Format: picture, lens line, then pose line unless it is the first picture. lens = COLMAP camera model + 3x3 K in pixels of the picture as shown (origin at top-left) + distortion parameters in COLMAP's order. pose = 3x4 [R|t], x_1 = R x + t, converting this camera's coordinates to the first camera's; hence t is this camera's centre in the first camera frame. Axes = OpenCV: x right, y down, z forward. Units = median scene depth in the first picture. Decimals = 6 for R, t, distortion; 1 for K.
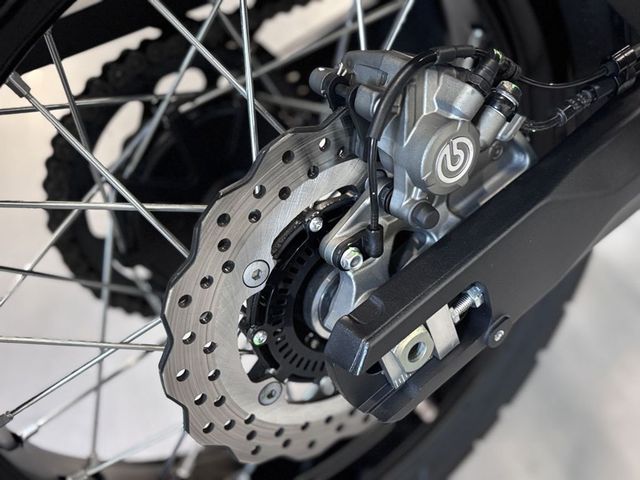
lens RADIAL K [[695.3, 0, 320.0], [0, 695.3, 240.0], [0, 0, 1]] dist [0.012690, -0.005655]
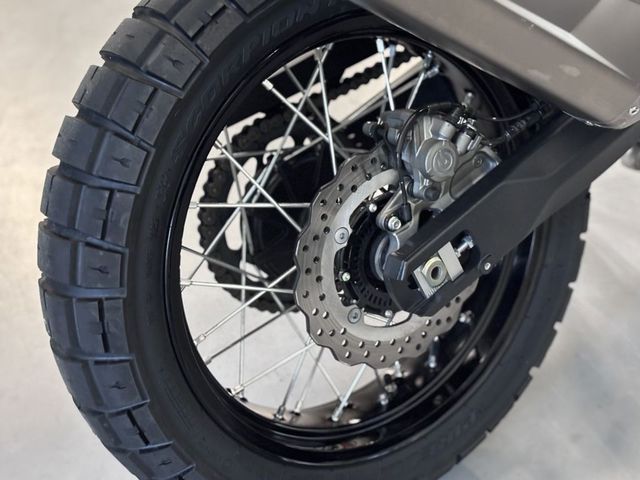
lens RADIAL K [[969.5, 0, 320.0], [0, 969.5, 240.0], [0, 0, 1]] dist [0.173097, -0.000773]
pose [[0.994122, -0.084561, -0.067614, 0.020434], [0.072363, 0.983465, -0.166015, 0.463019], [0.080534, 0.160146, 0.983803, -1.442537]]
